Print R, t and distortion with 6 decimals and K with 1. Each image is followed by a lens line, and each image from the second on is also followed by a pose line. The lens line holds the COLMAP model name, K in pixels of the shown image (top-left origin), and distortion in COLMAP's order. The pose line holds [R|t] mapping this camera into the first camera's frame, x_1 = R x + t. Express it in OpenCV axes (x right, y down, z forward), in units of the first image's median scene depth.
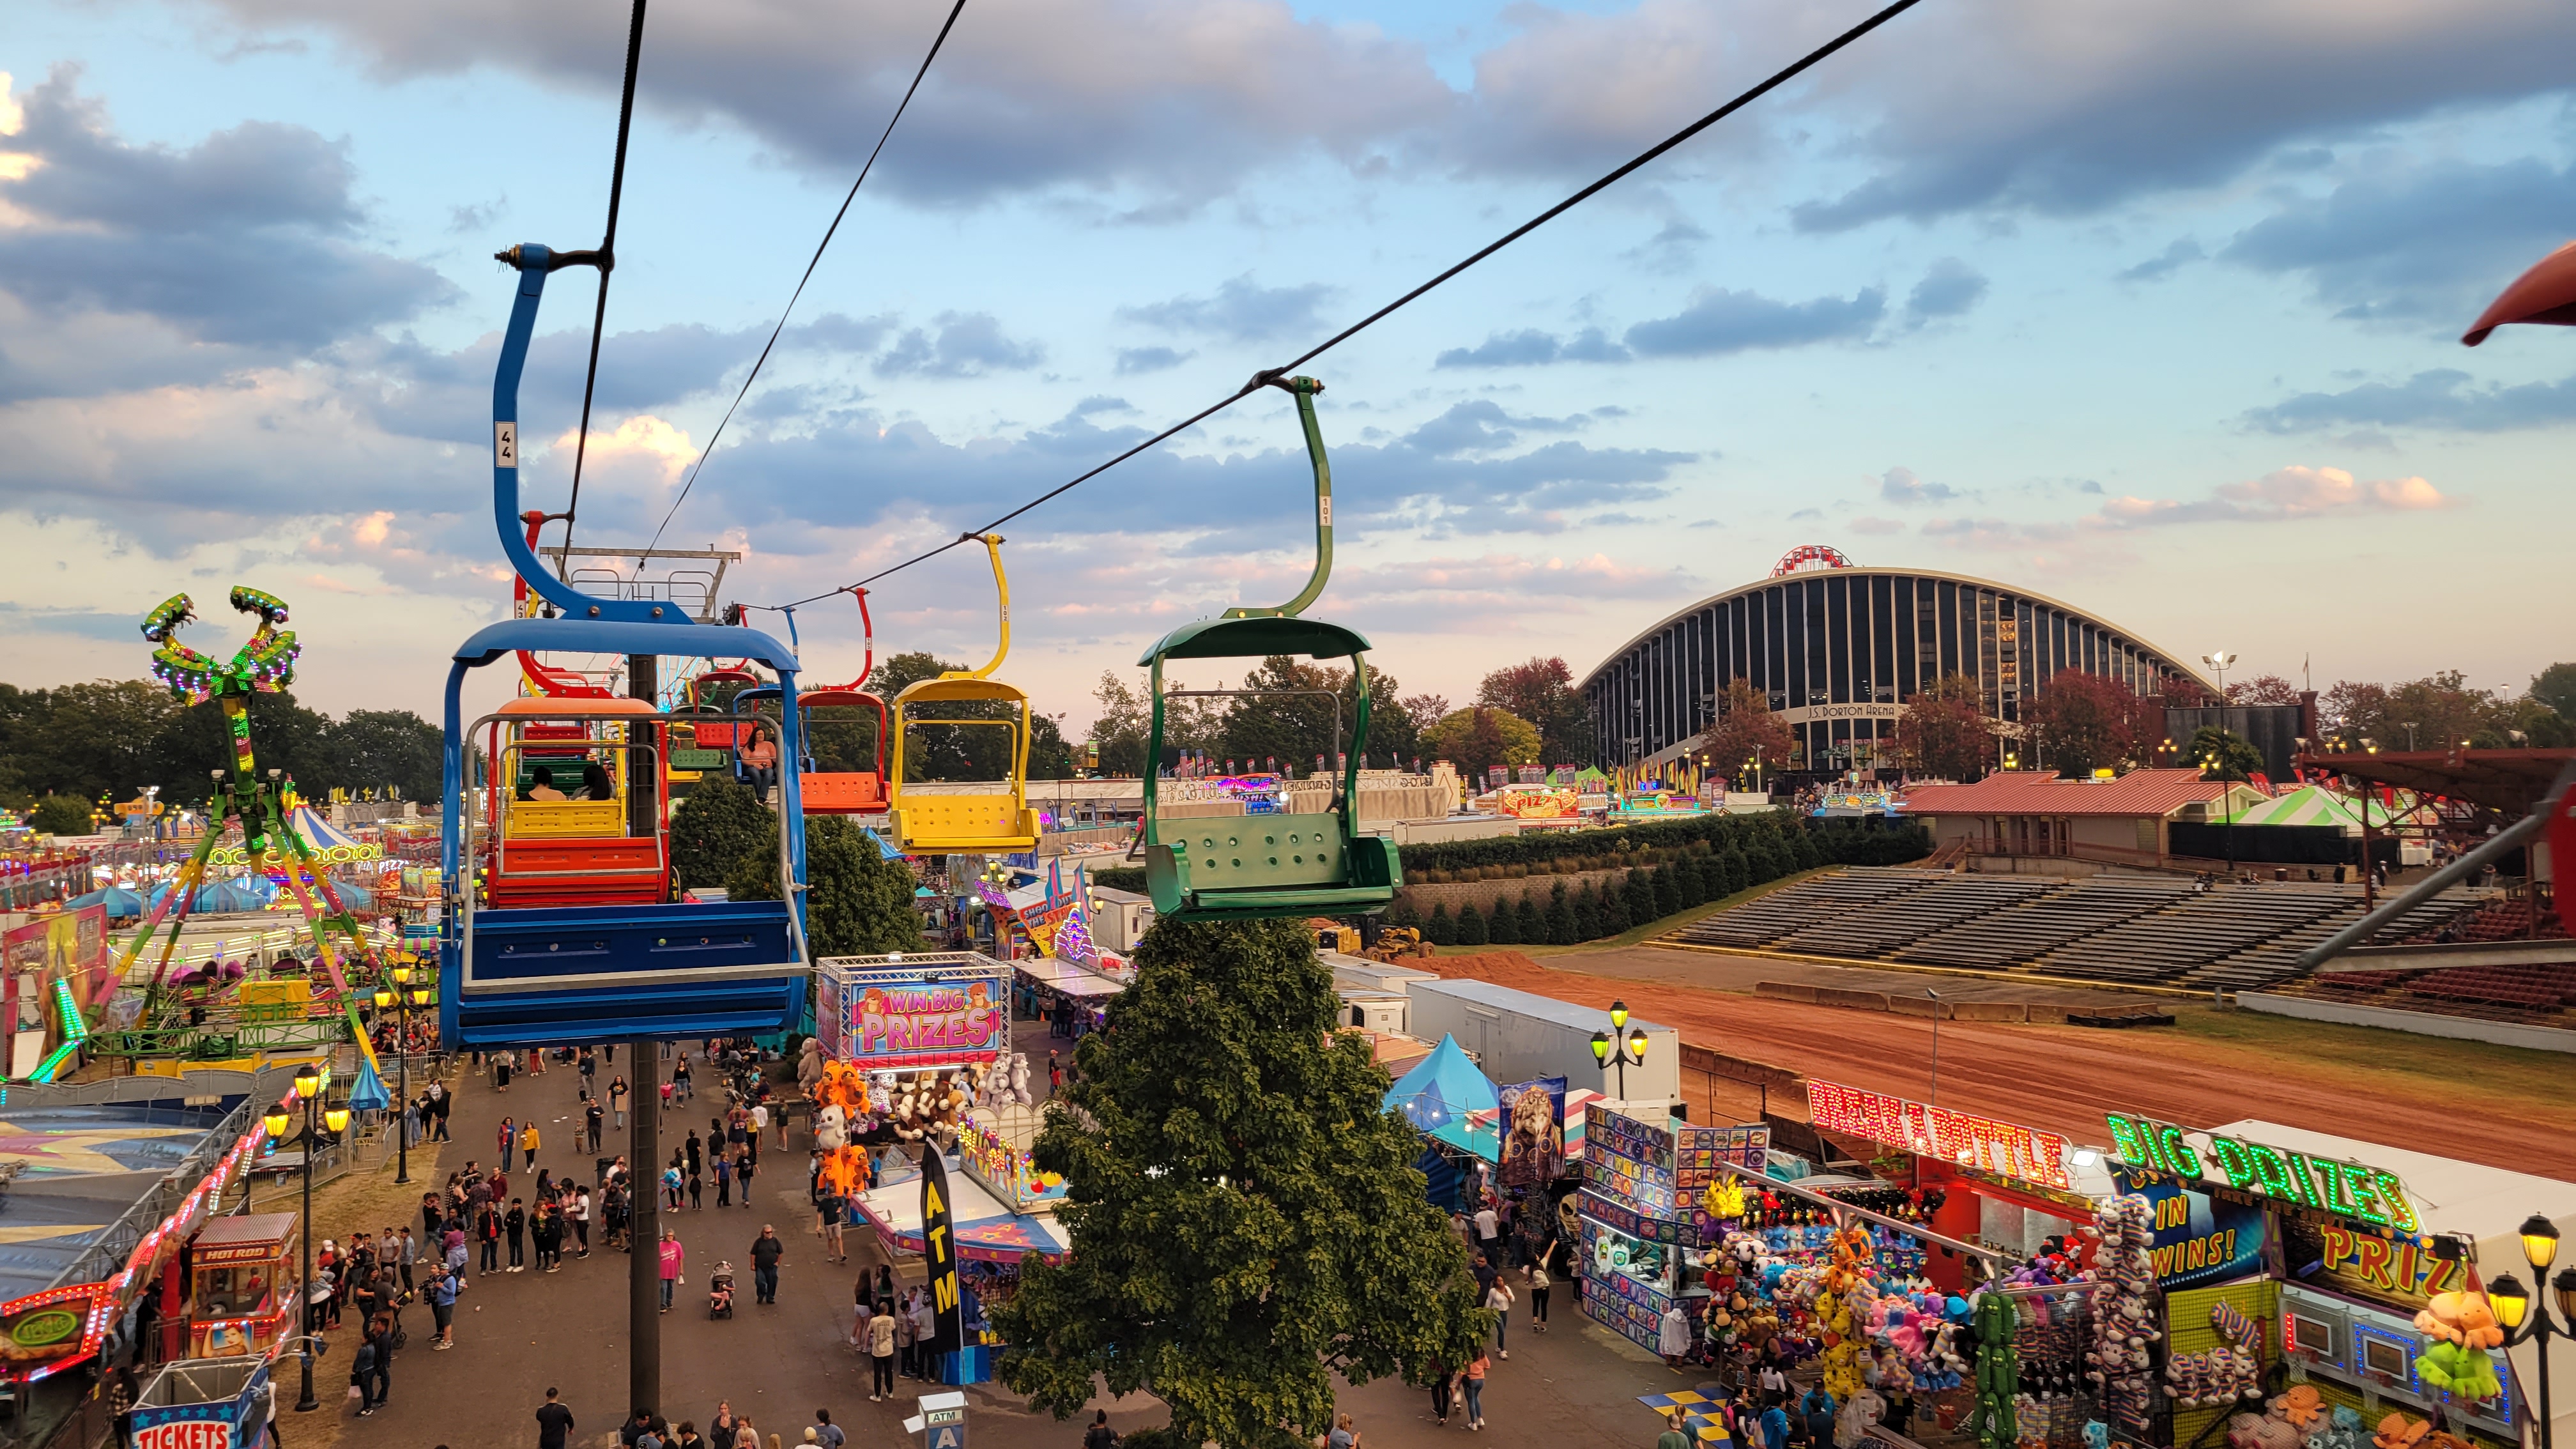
lens RADIAL K [[1928.8, 0, 1227.3], [0, 1928.8, 743.6], [0, 0, 1]] dist [0.067946, -0.046512]
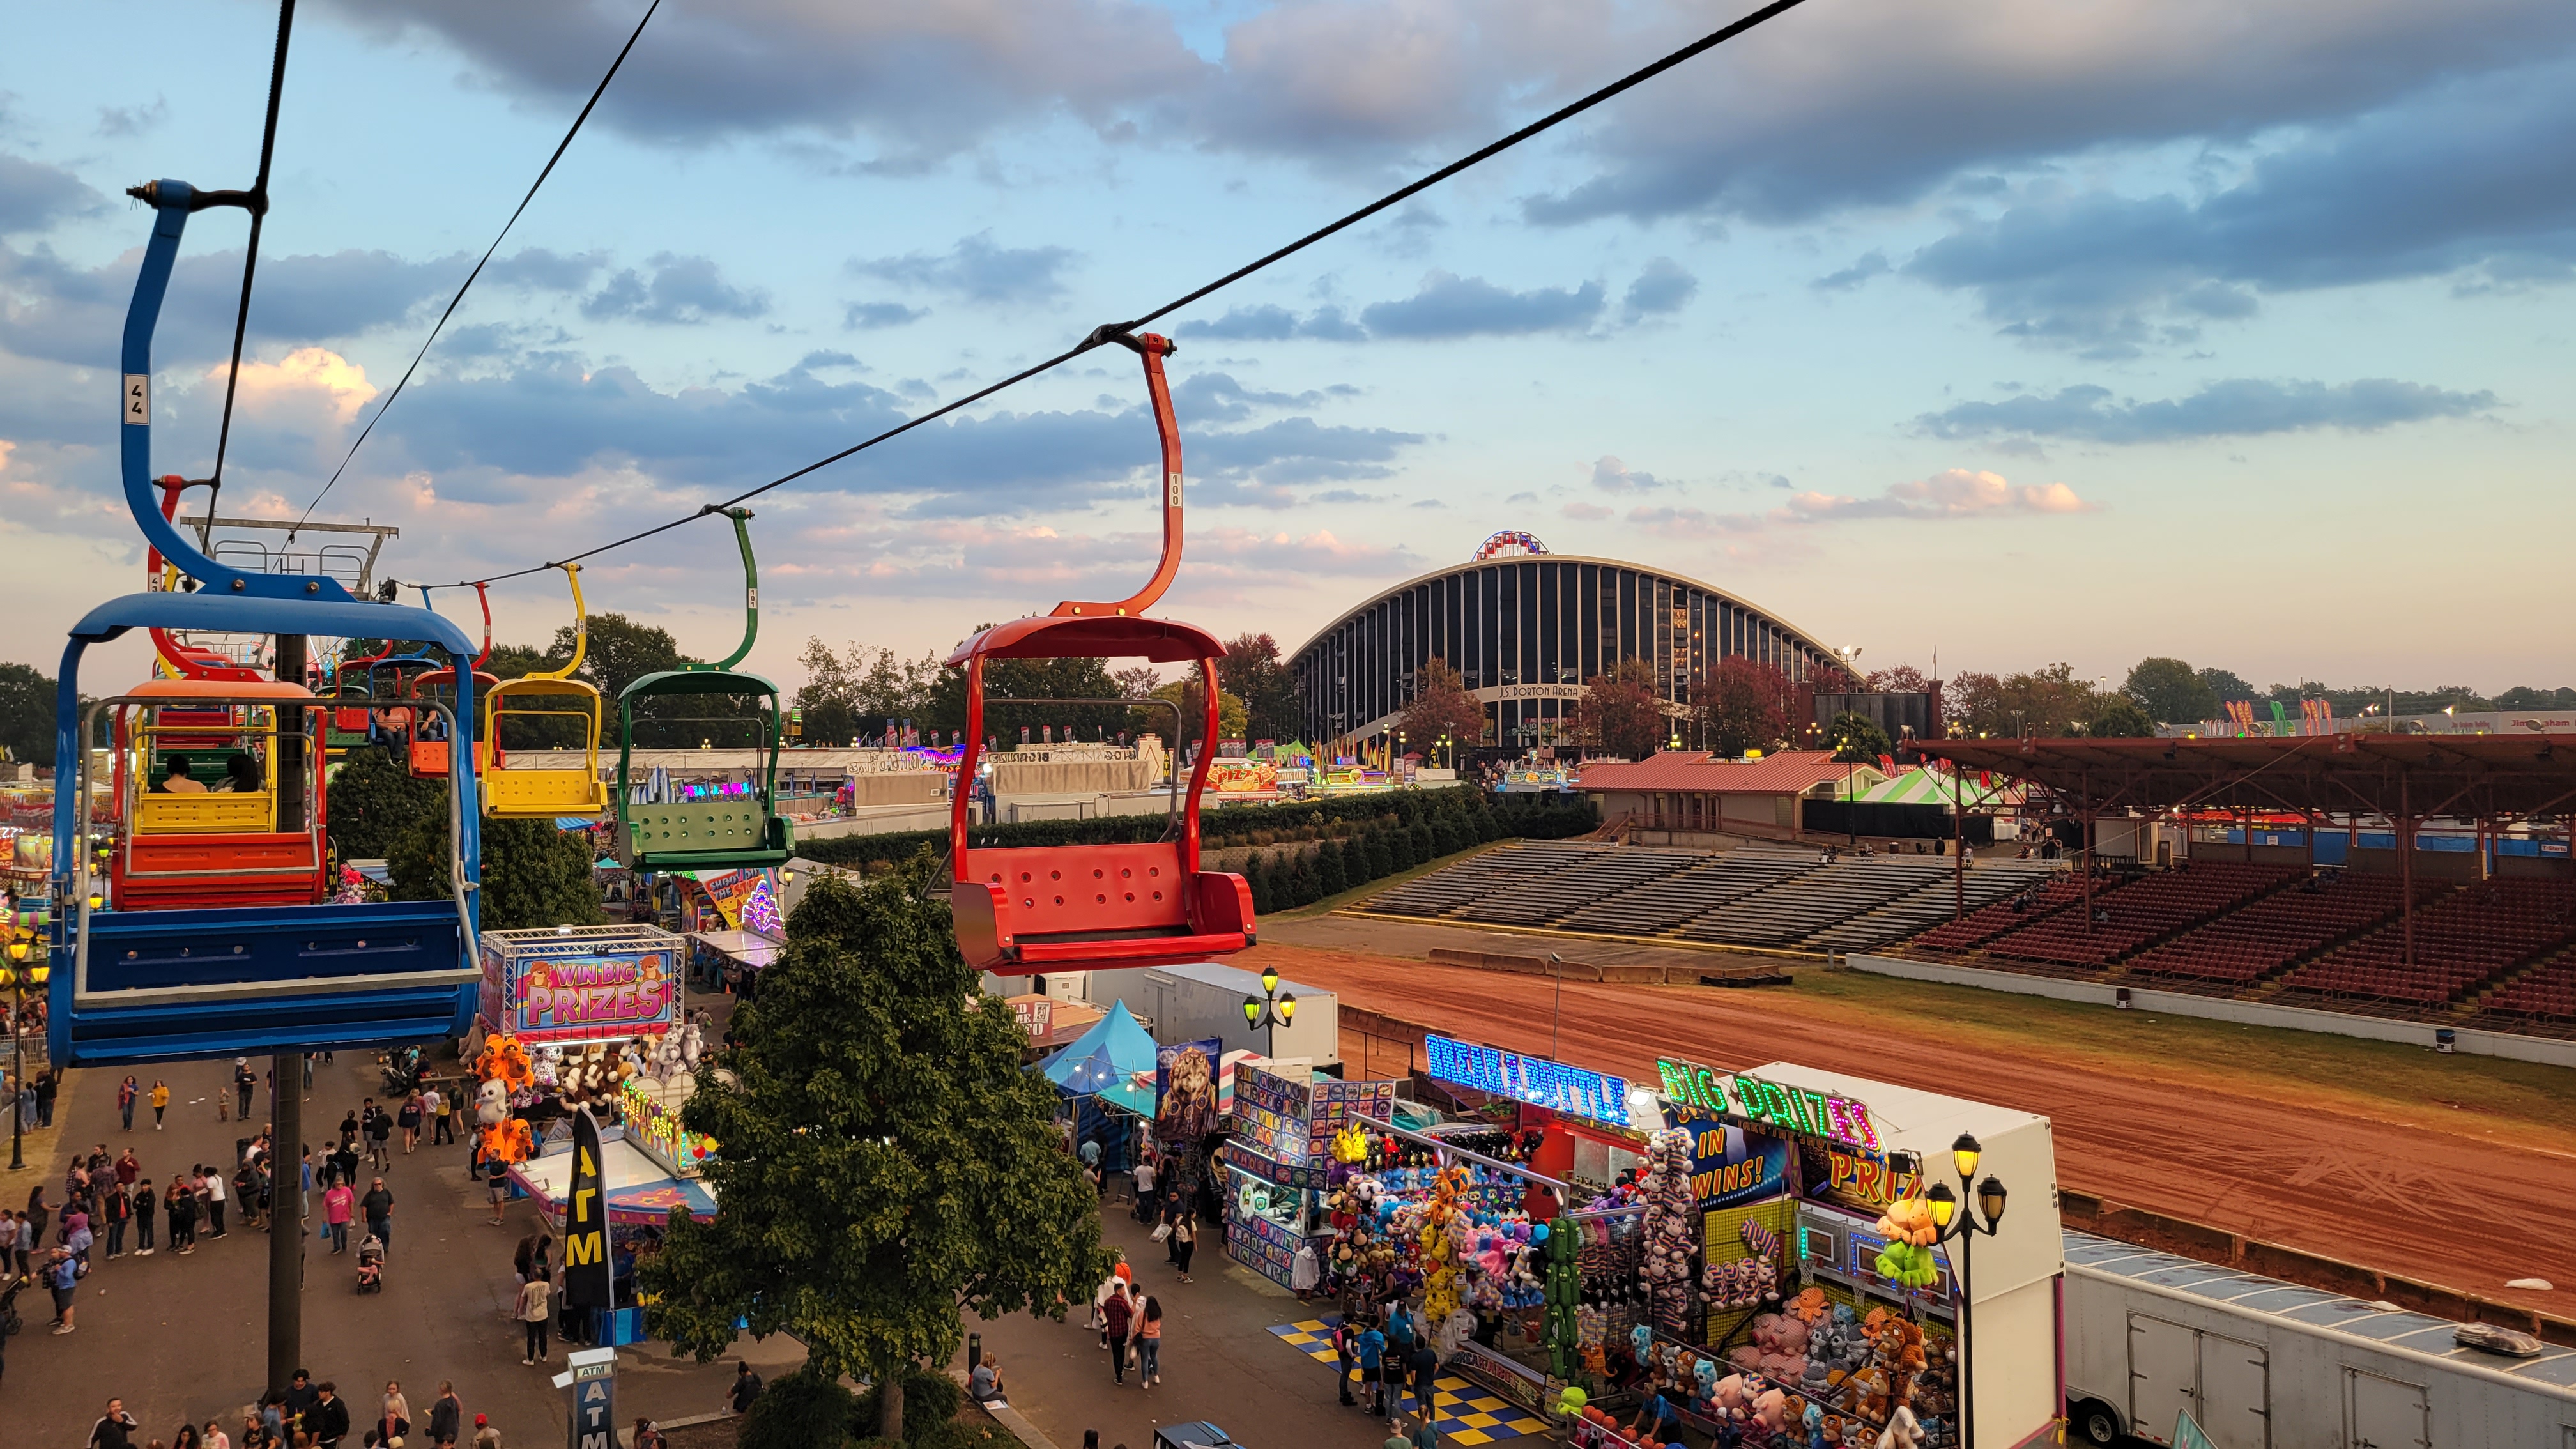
lens RADIAL K [[1932.9, 0, 1283.6], [0, 1932.9, 722.3], [0, 0, 1]] dist [0.057380, -0.045231]
pose [[0.984927, 0.014432, 0.172369, 0.019532], [-0.015215, 0.999879, 0.003224, -0.005816], [-0.172302, -0.005798, 0.985027, -0.053577]]
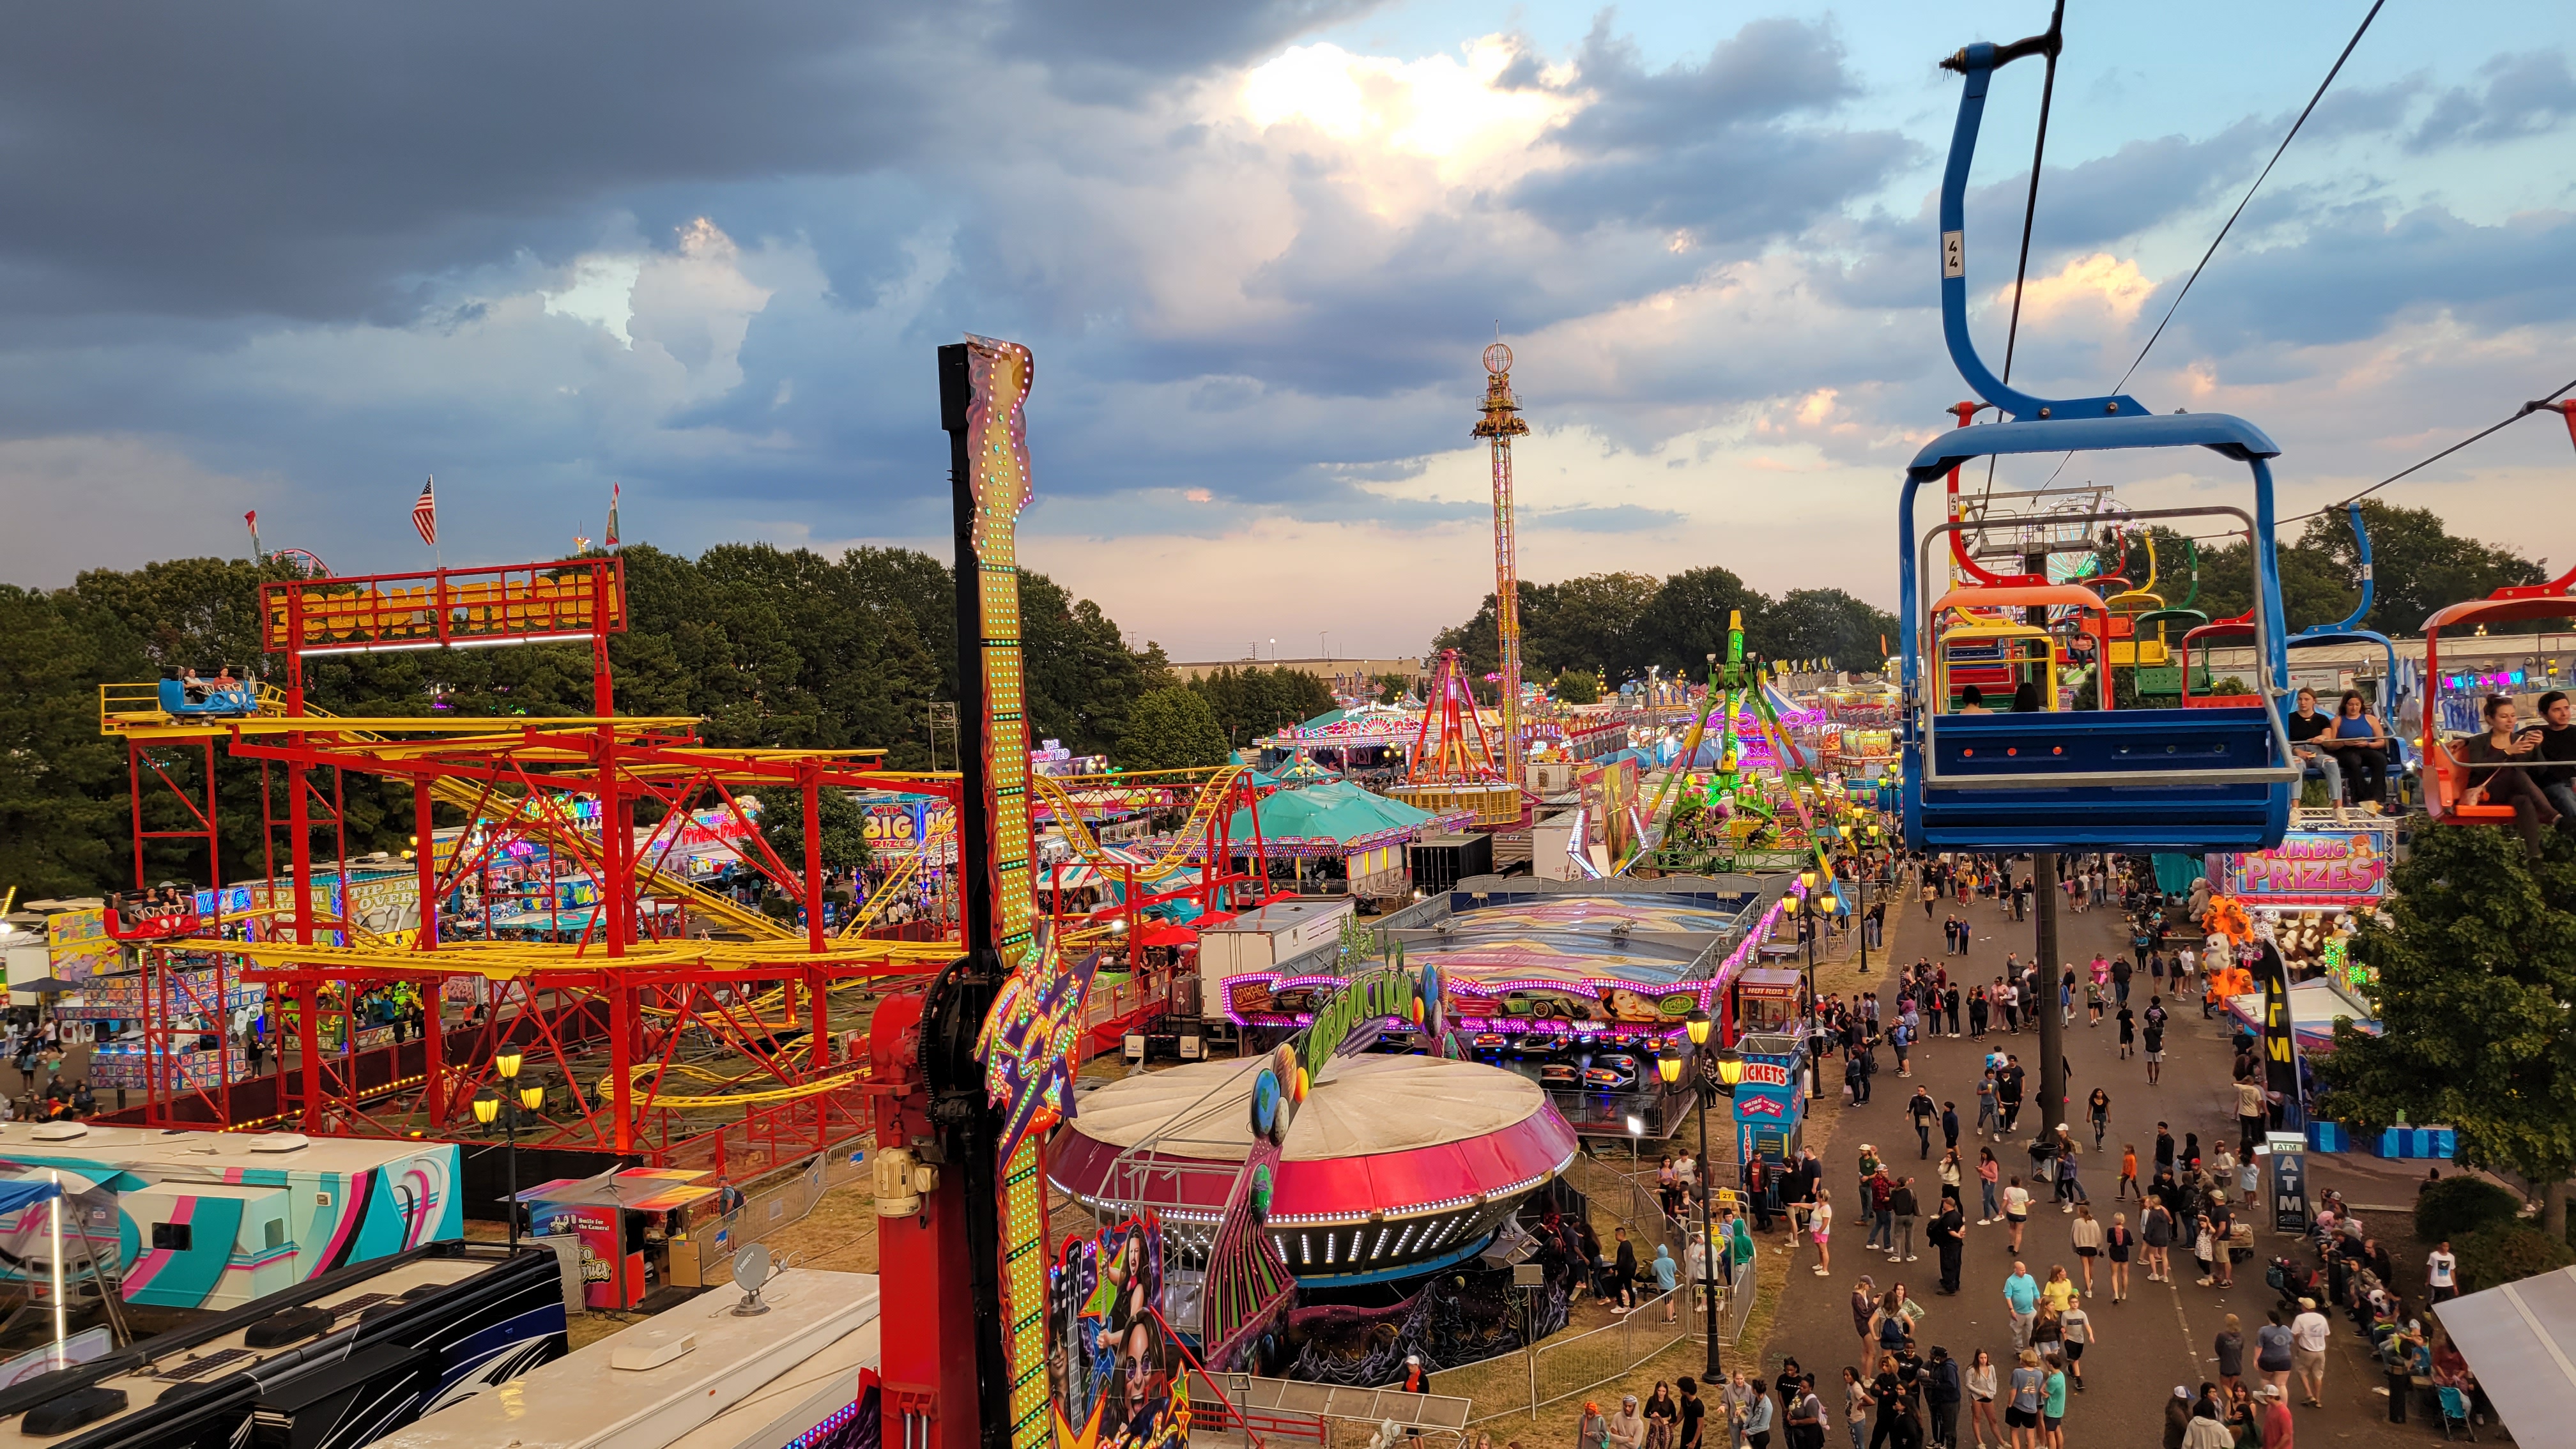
lens RADIAL K [[1932.9, 0, 1283.6], [0, 1932.9, 722.3], [0, 0, 1]] dist [0.057380, -0.045231]
pose [[0.781554, -0.003045, -0.623830, 0.089552], [0.039901, 0.998184, 0.045118, -0.015989], [0.622560, -0.060153, 0.780257, -0.258083]]
